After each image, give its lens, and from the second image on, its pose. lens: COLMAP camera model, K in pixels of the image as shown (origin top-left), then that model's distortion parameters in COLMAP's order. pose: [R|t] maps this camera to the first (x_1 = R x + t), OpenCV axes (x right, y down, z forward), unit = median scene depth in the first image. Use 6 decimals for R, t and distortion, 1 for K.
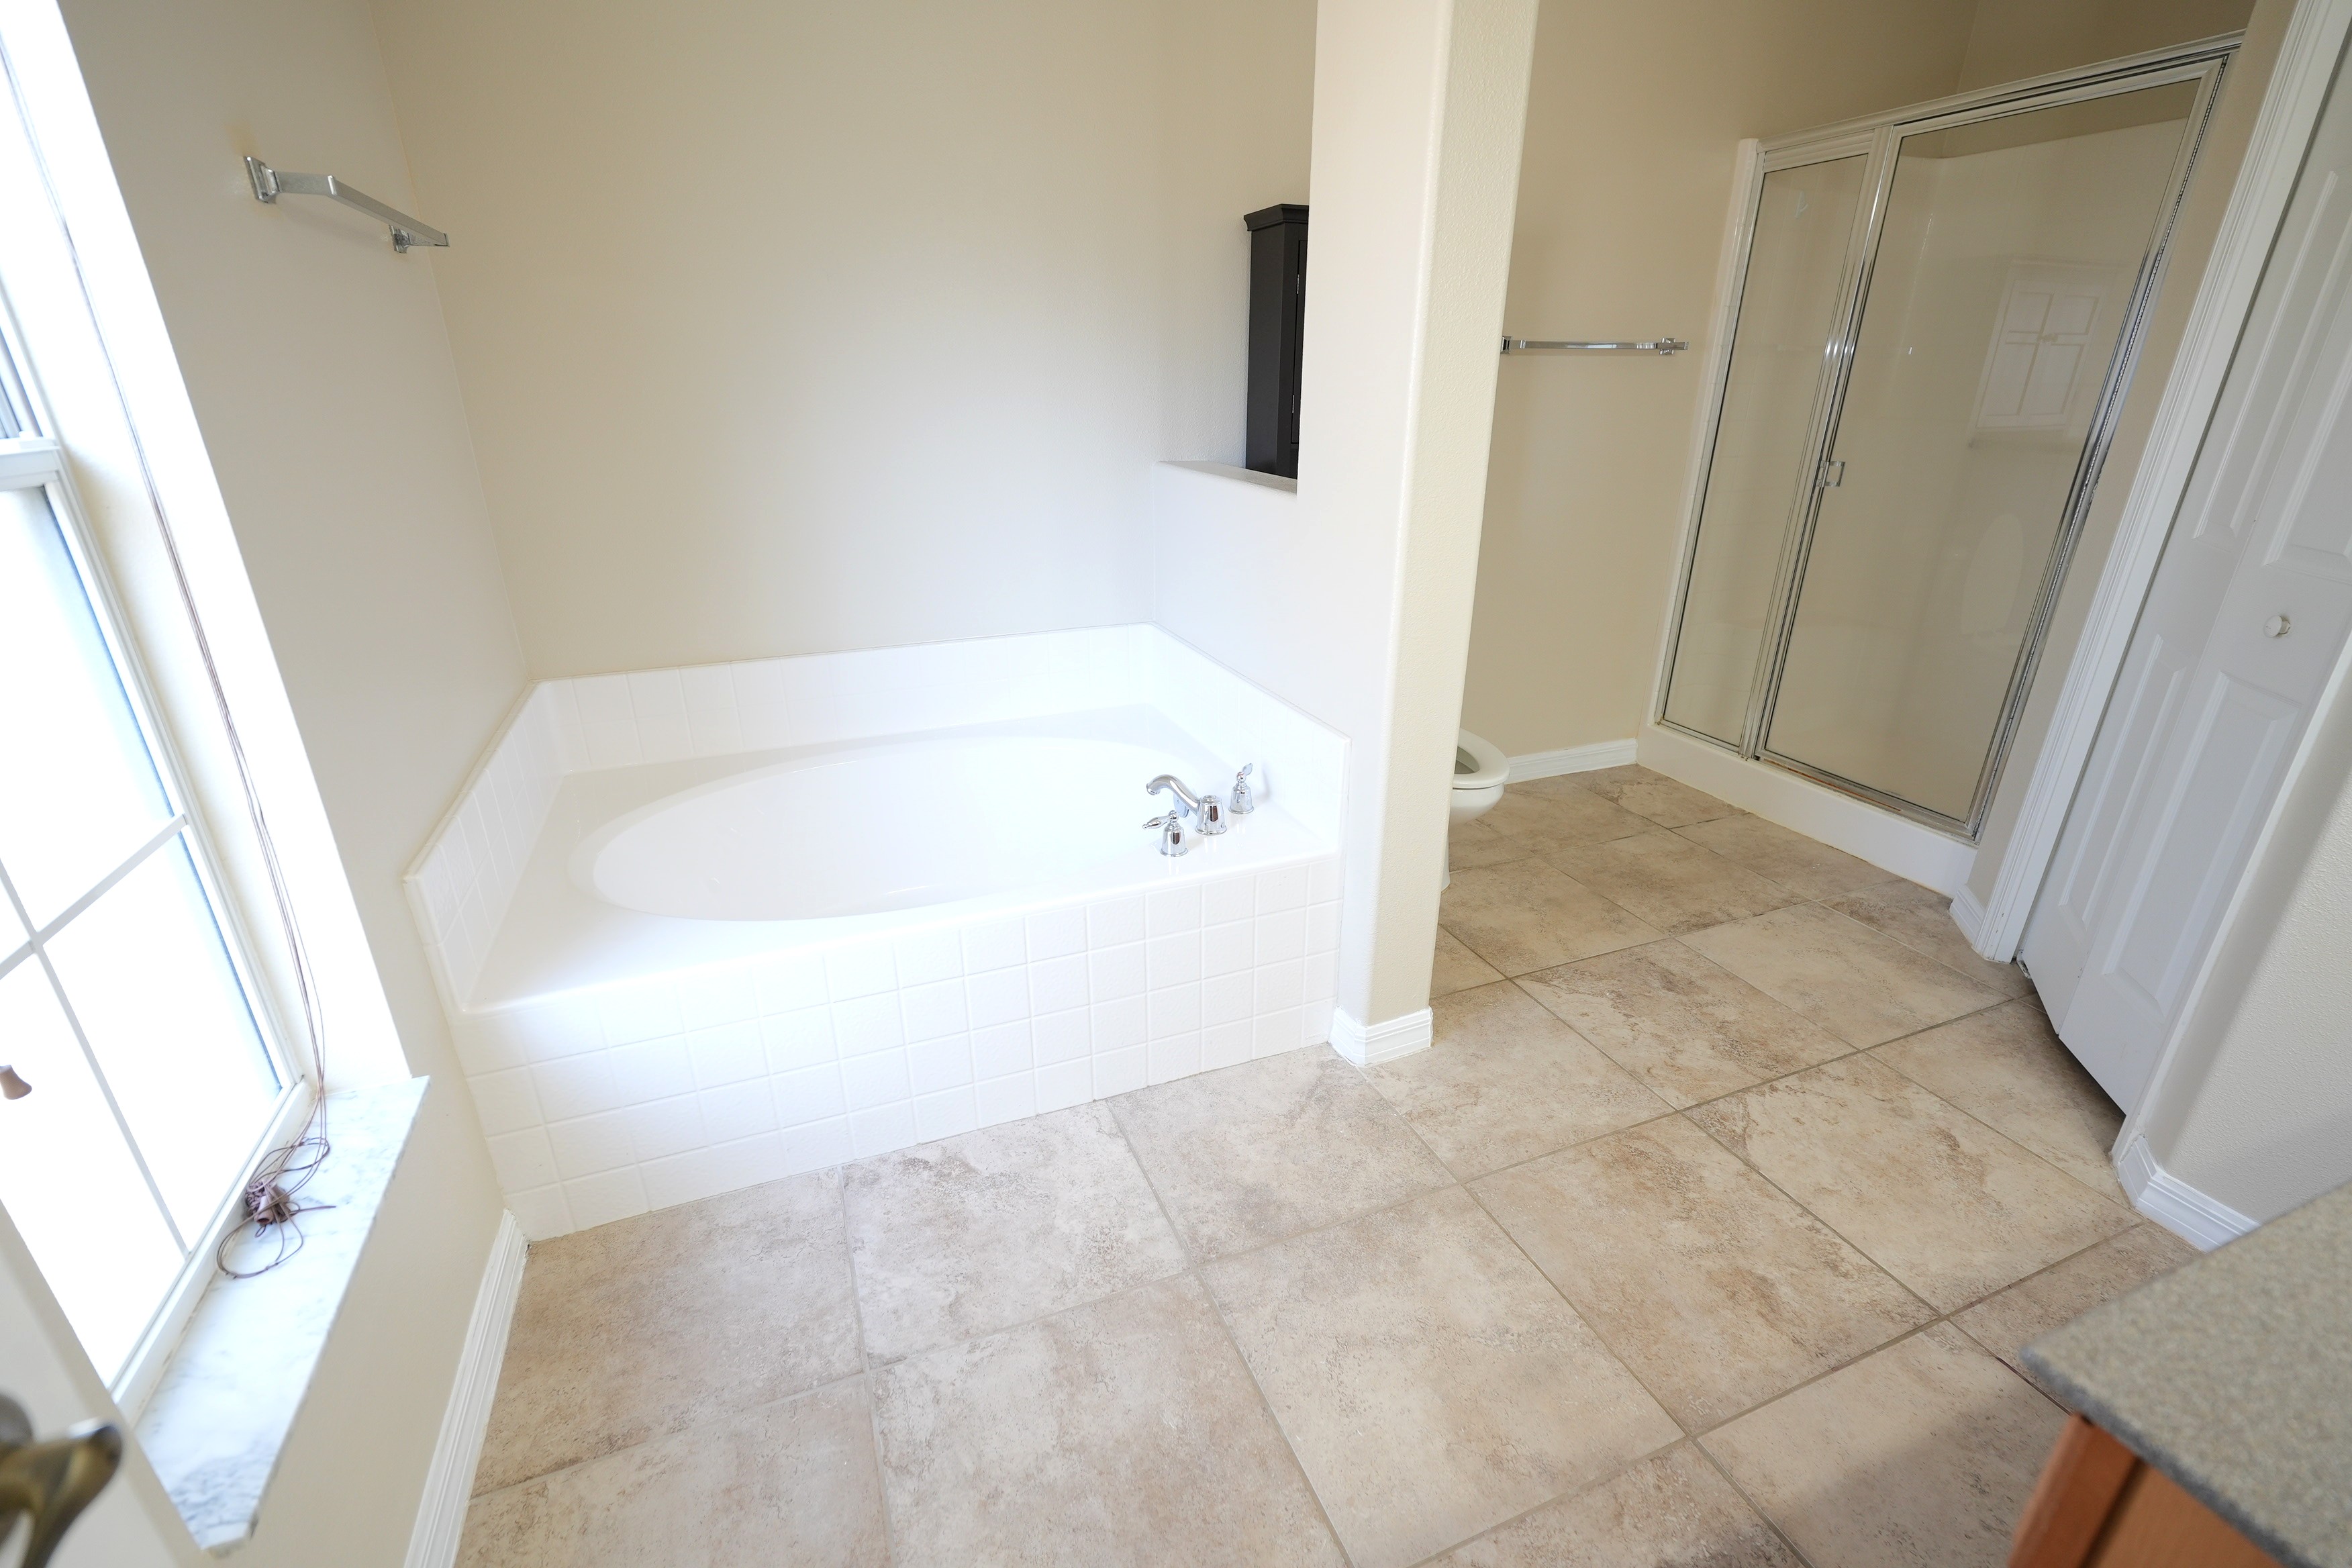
lens RADIAL K [[1025.0, 0, 1170.6], [0, 1025.0, 788.3], [0, 0, 1]] dist [-0.013298, 0.002594]
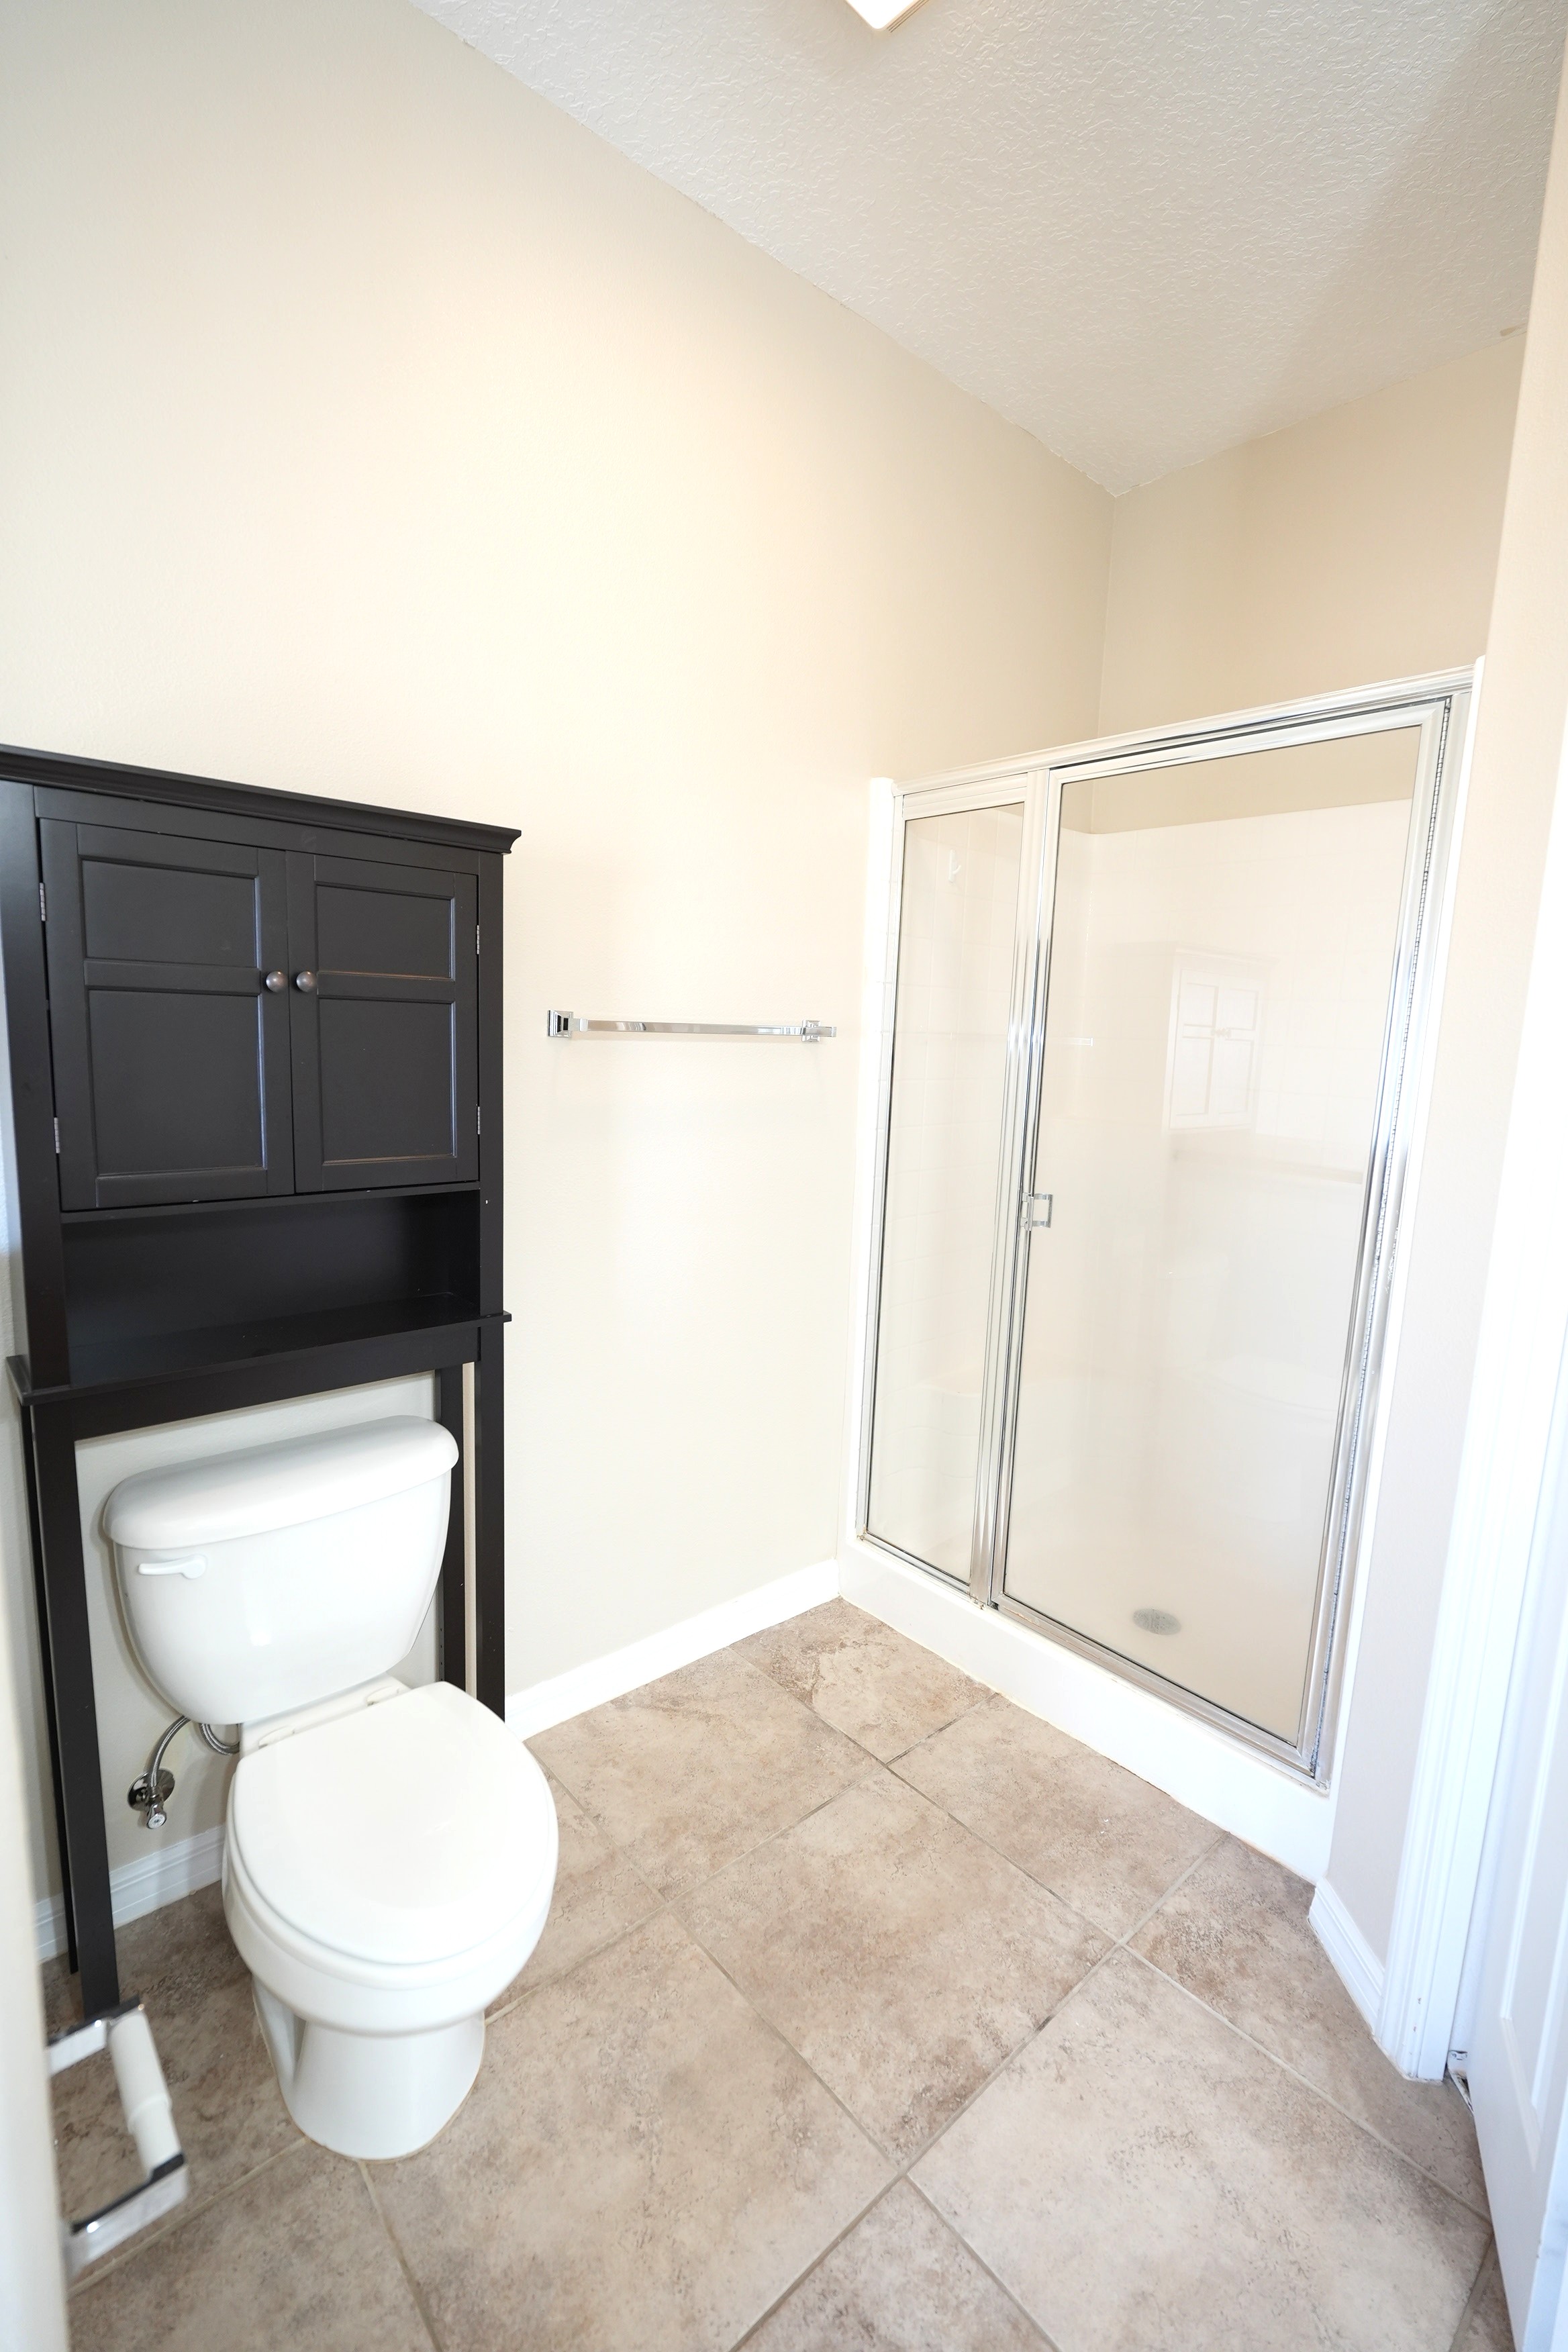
lens RADIAL K [[1025.0, 0, 783.4], [0, 1025.0, 1176.8], [0, 0, 1]] dist [-0.013298, 0.002594]
pose [[0.941246, -0.012124, 0.337505, 0.236303], [0.089858, 0.972323, -0.215669, -0.189585], [-0.325549, 0.233325, 0.916285, 0.389771]]
